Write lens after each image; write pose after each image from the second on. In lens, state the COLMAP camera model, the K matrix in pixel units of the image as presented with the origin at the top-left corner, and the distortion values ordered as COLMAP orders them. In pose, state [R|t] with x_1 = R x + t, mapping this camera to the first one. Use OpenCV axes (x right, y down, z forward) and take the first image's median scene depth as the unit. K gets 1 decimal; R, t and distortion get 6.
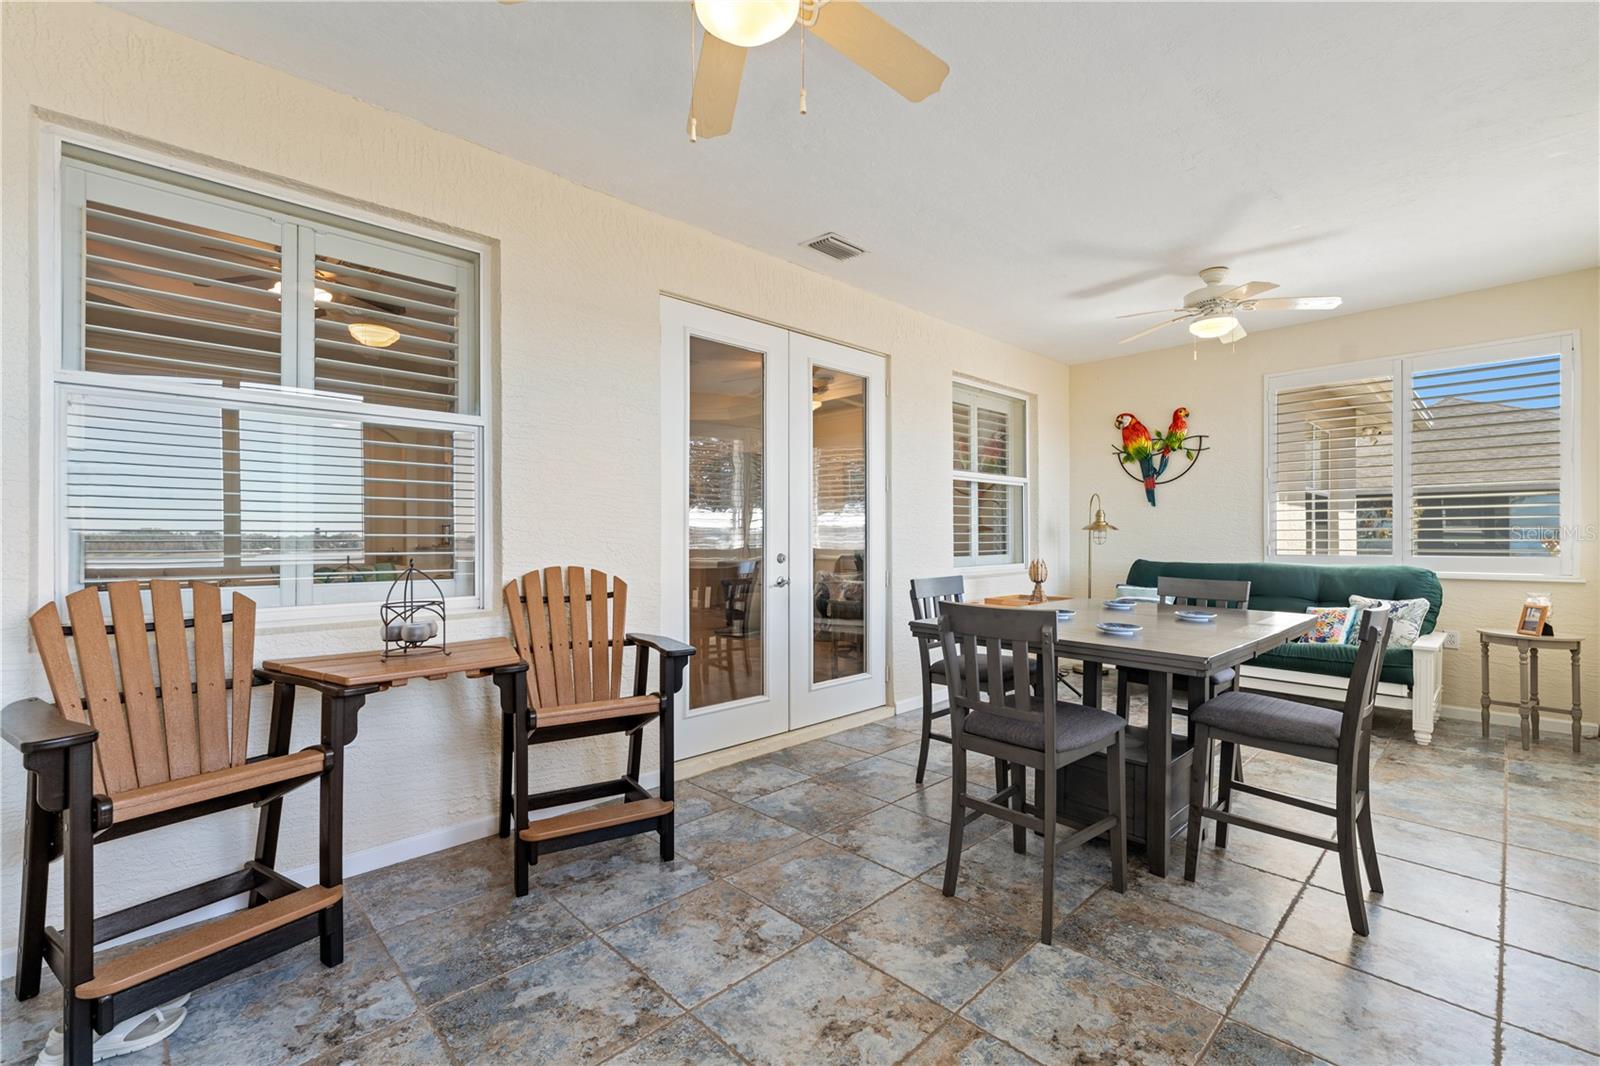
lens RADIAL K [[694.7, 0, 801.2], [0, 694.7, 539.5], [0, 0, 1]] dist [0.001126, -0.000117]
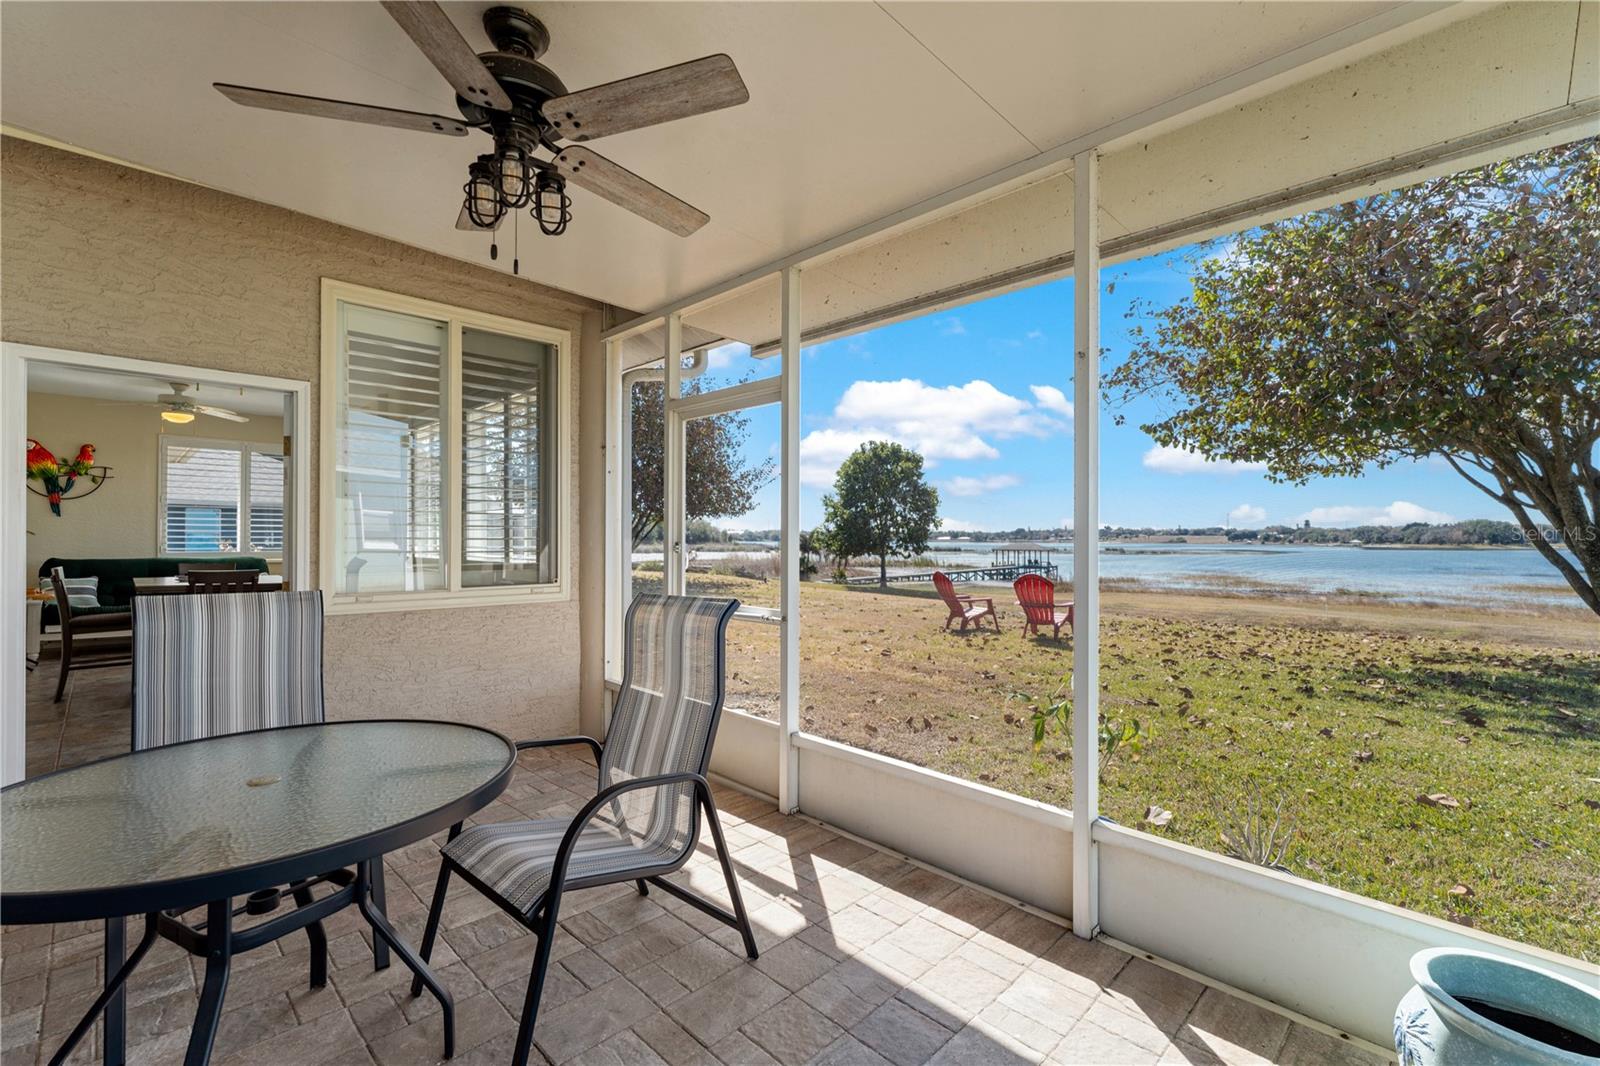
lens RADIAL K [[694.7, 0, 801.2], [0, 694.7, 539.5], [0, 0, 1]] dist [0.001126, -0.000117]
pose [[-0.011680, 0.000907, 0.999931, -1.050678], [-0.001607, 0.999998, -0.000926, -0.009687], [-0.999930, -0.001617, -0.011679, -0.460297]]
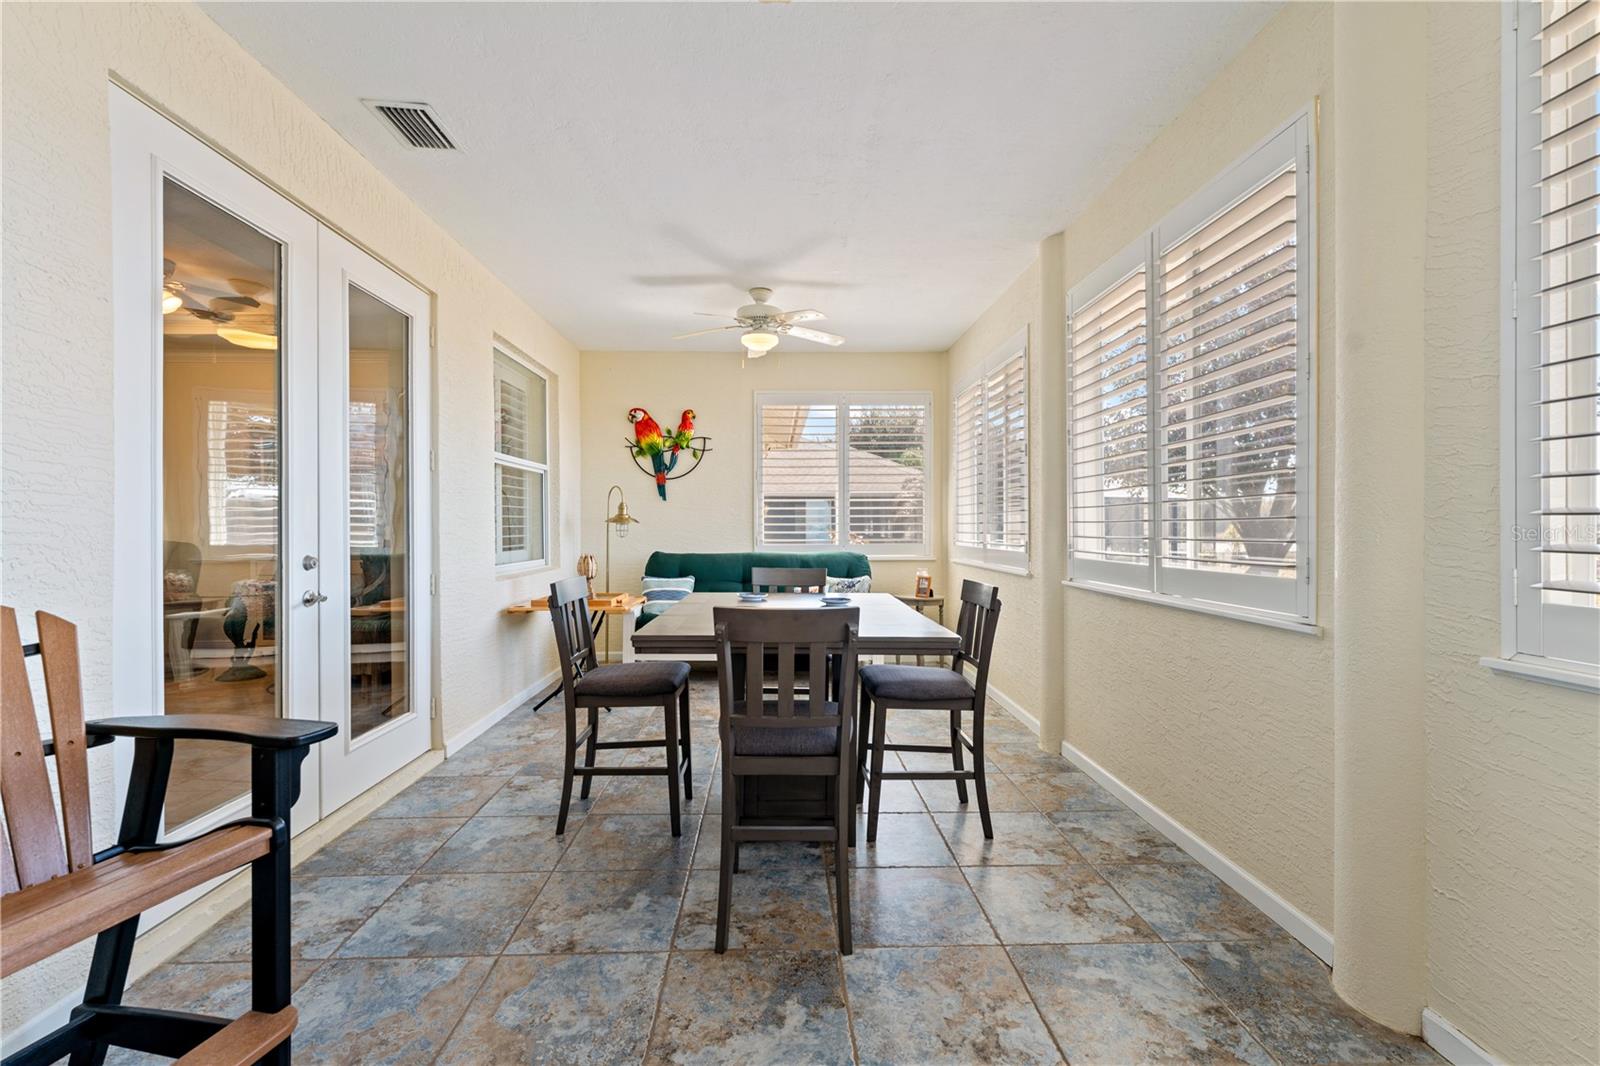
lens RADIAL K [[705.1, 0, 800.0], [0, 705.1, 533.0], [0, 0, 1]] dist [-0.000091, -0.000212]
pose [[0.669401, -0.003475, 0.742893, -0.194622], [0.002687, 0.999994, 0.002256, -0.001185], [-0.742896, 0.000485, 0.669407, 0.187269]]
